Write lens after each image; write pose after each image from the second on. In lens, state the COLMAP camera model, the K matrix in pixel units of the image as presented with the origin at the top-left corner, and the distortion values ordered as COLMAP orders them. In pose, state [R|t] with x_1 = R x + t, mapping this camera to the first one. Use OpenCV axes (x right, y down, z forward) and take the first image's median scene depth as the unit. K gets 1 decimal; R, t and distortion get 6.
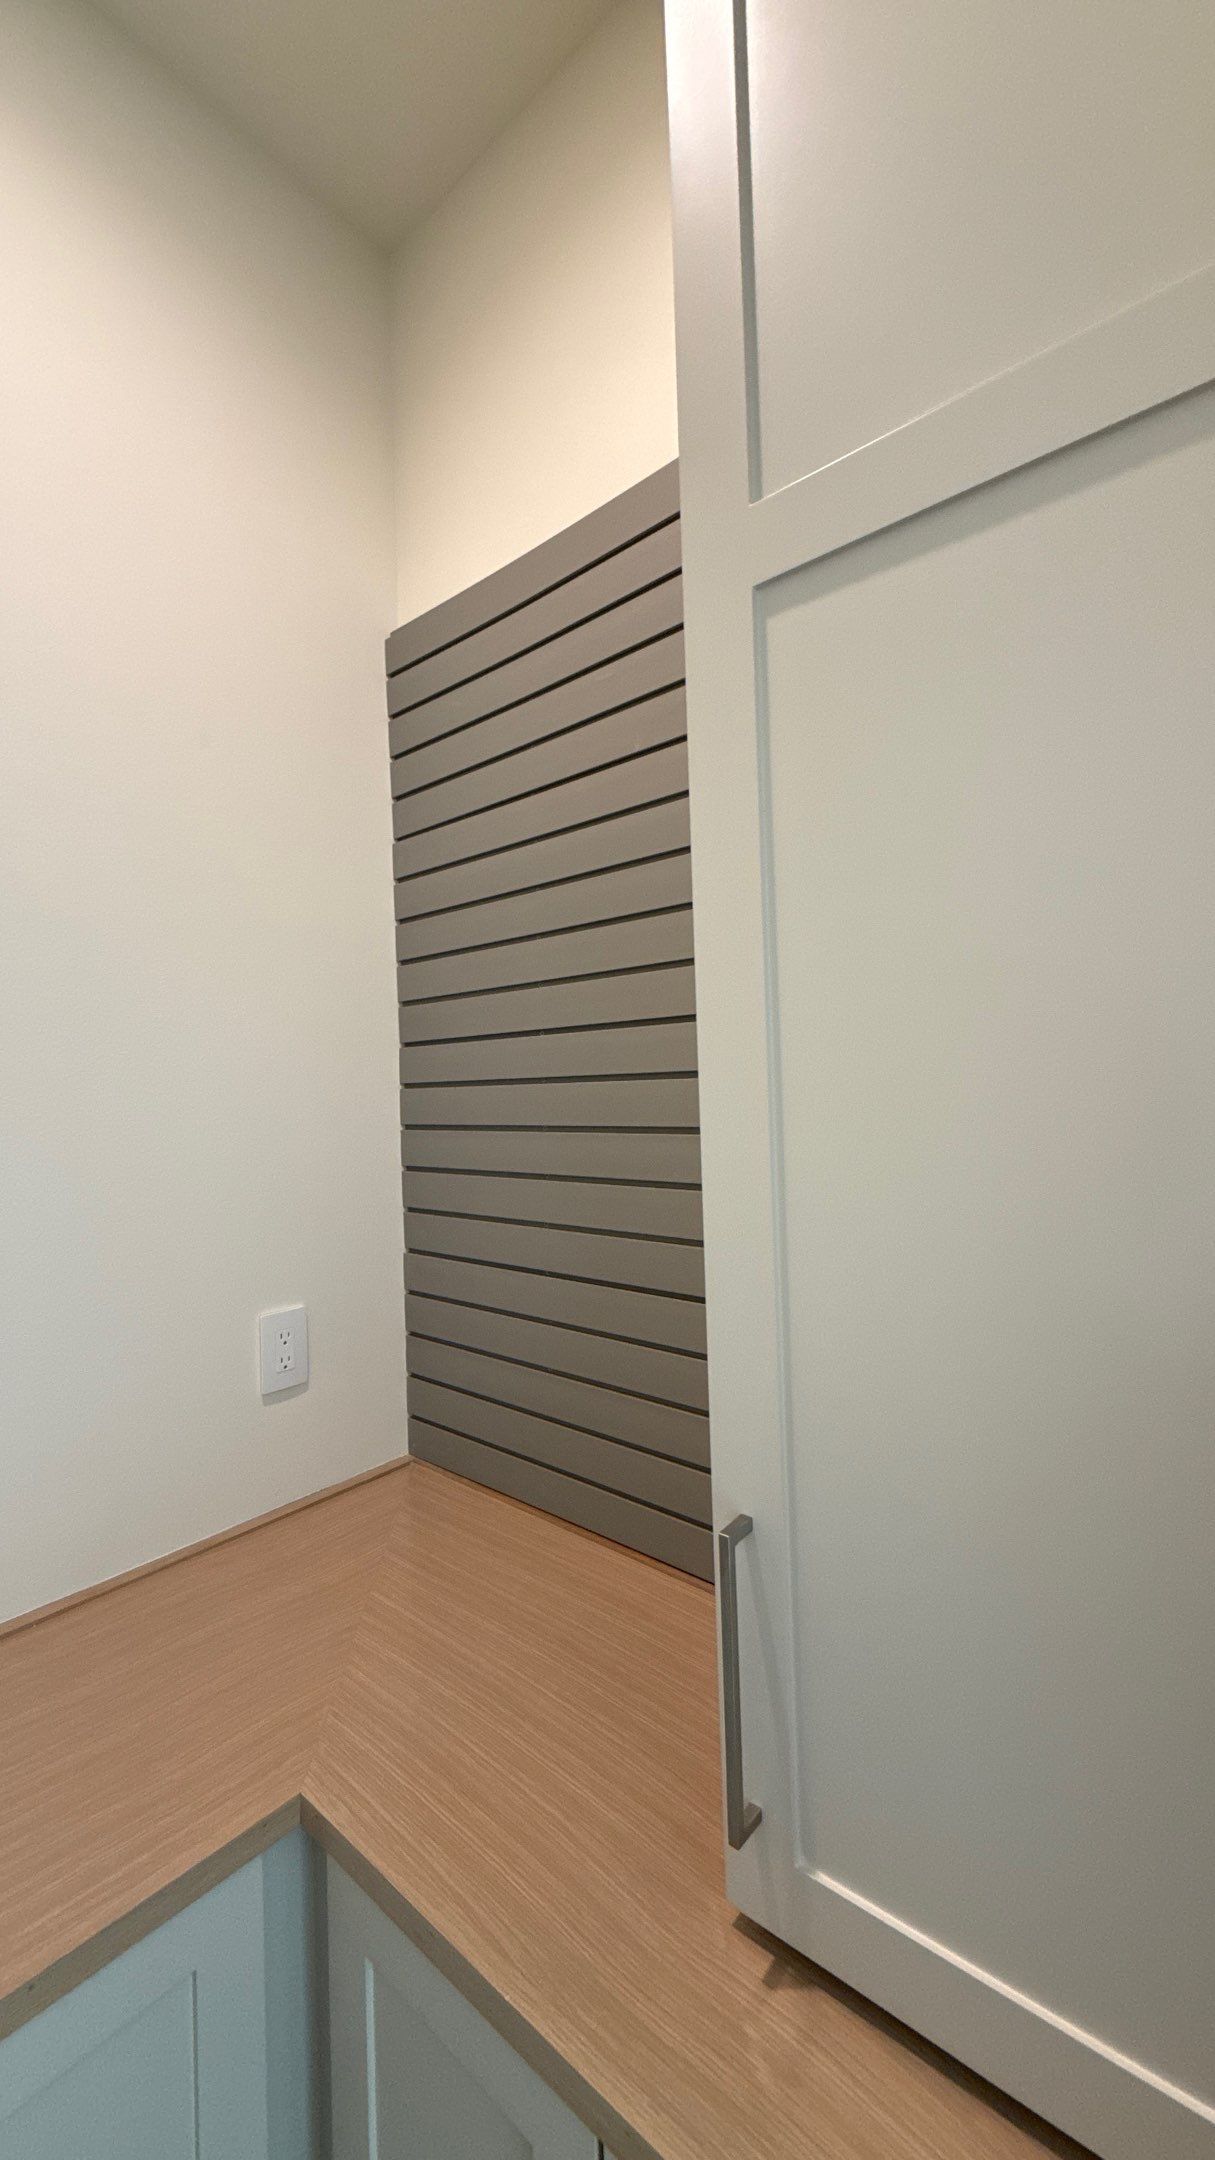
lens RADIAL K [[859.6, 0, 607.5], [0, 859.6, 1080.0], [0, 0, 1]] dist [-0.002253, 0.000340]
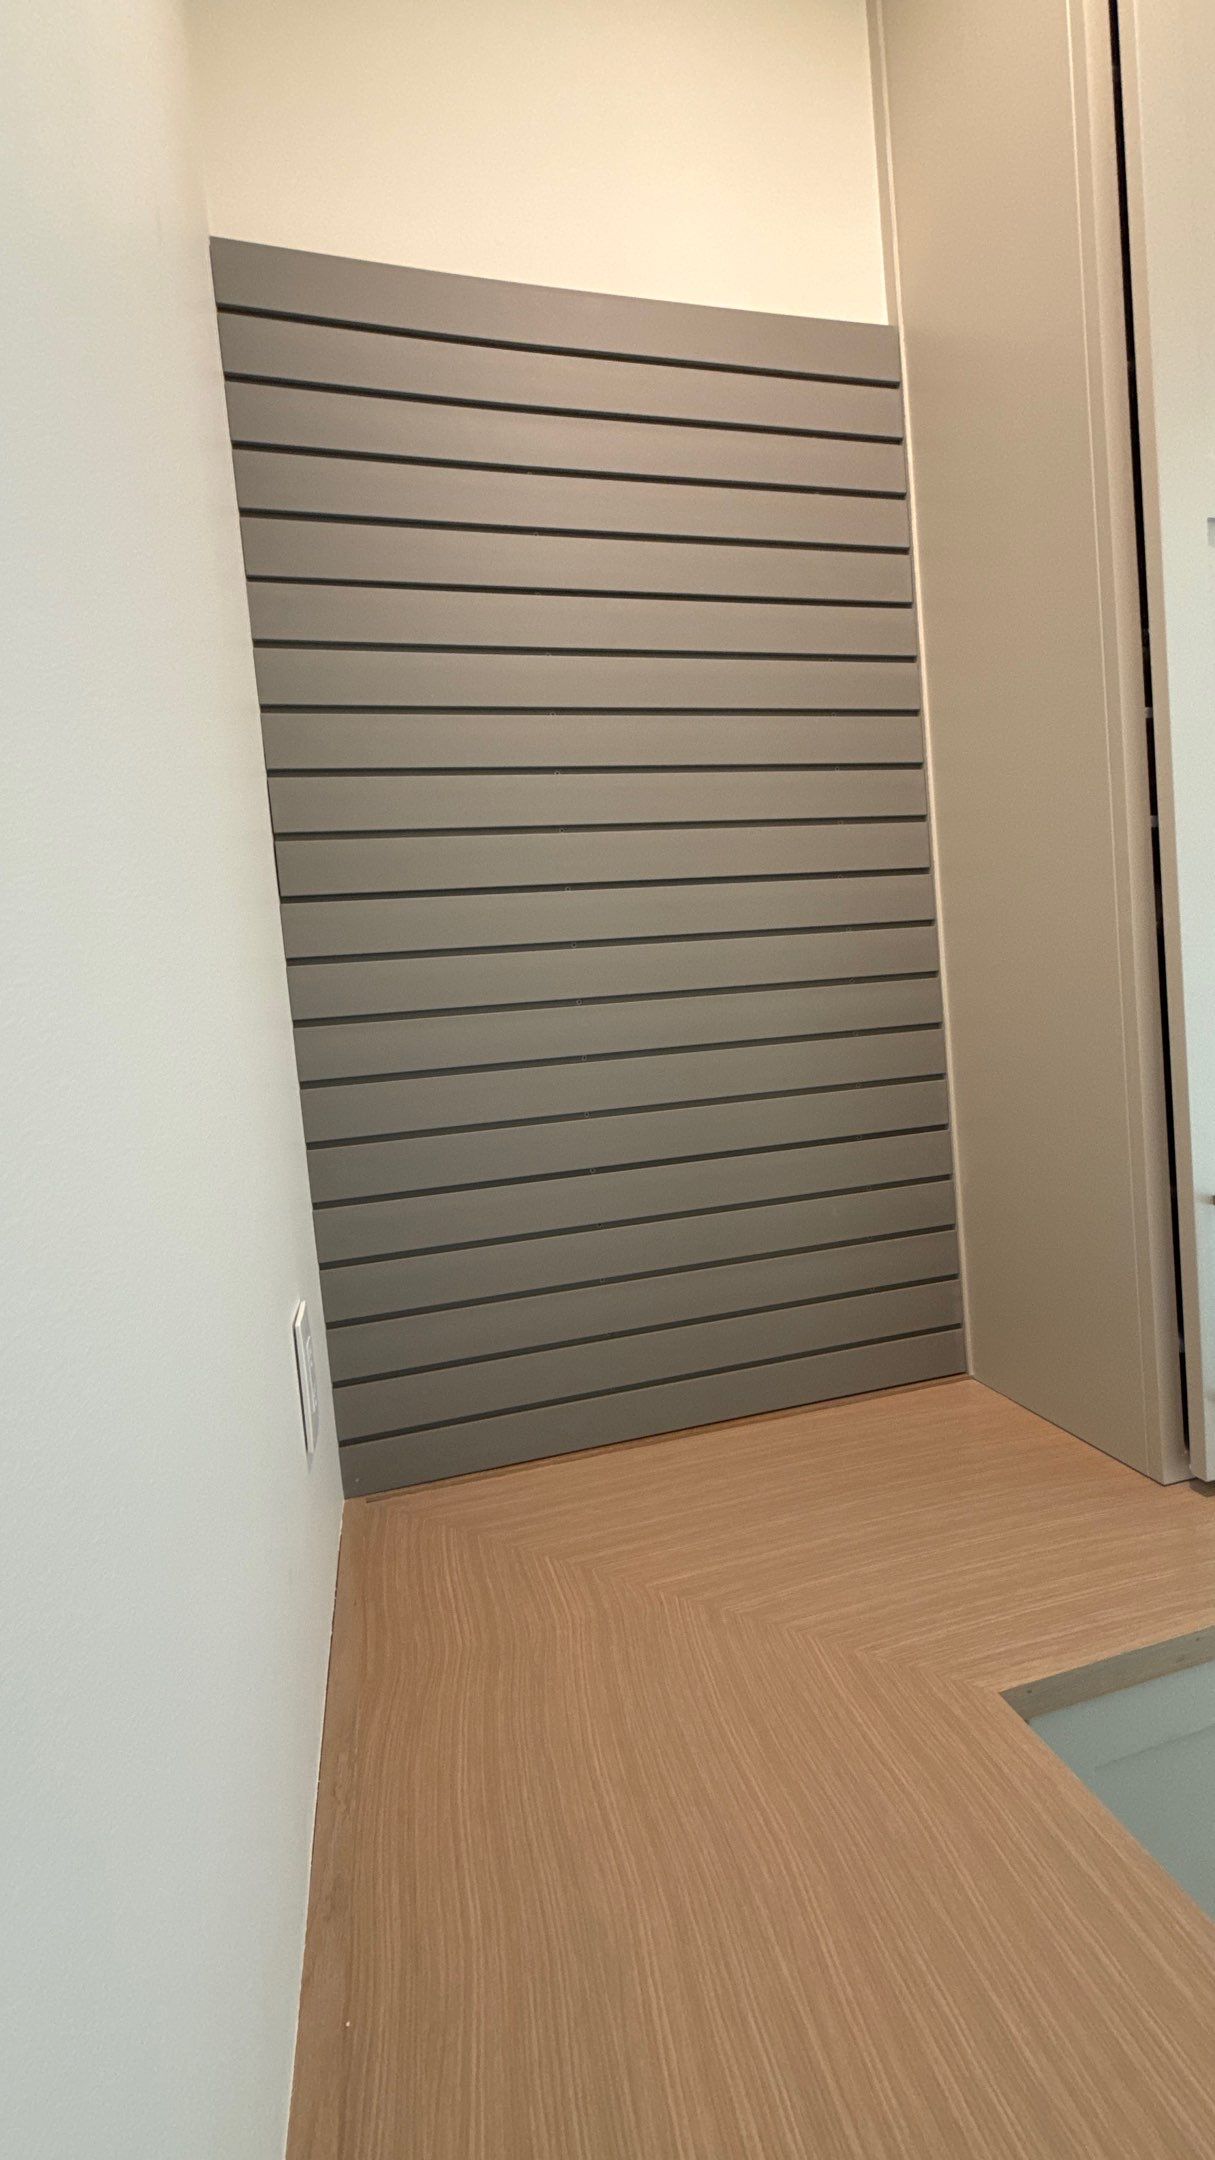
lens RADIAL K [[859.6, 0, 607.5], [0, 859.6, 1080.0], [0, 0, 1]] dist [-0.002253, 0.000340]
pose [[0.570722, -0.068569, 0.818275, -0.918848], [0.062768, 0.997235, 0.039787, 0.122719], [-0.818741, 0.028654, 0.573448, 0.602504]]
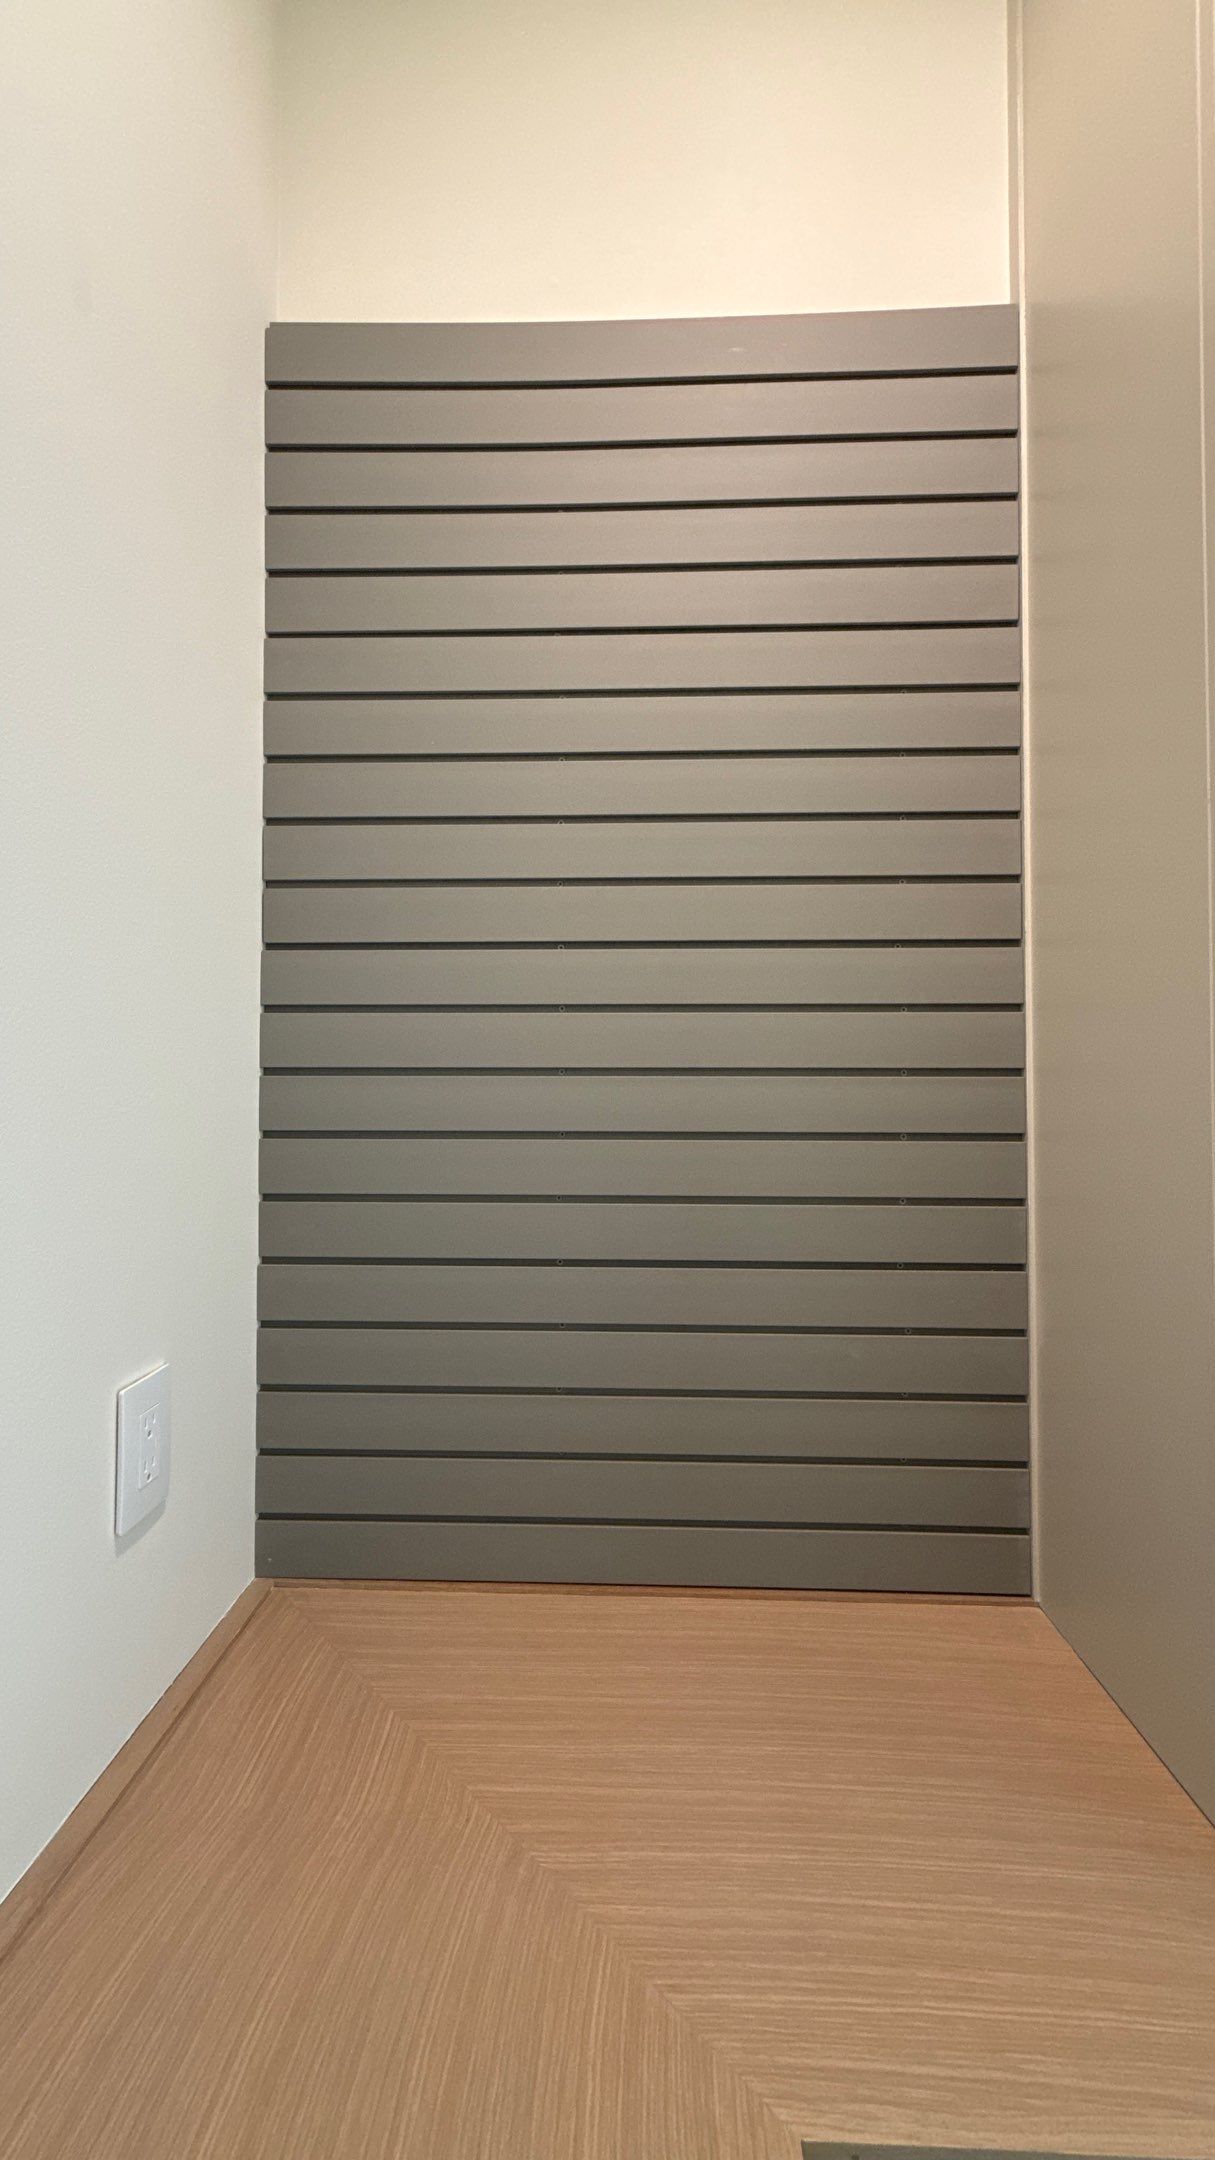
lens RADIAL K [[859.6, 0, 607.5], [0, 859.6, 1080.0], [0, 0, 1]] dist [-0.002253, 0.000340]
pose [[0.775670, 0.042592, 0.629700, -0.633441], [-0.029704, 0.999078, -0.030986, 0.104528], [-0.630439, 0.005330, 0.776220, 0.469222]]
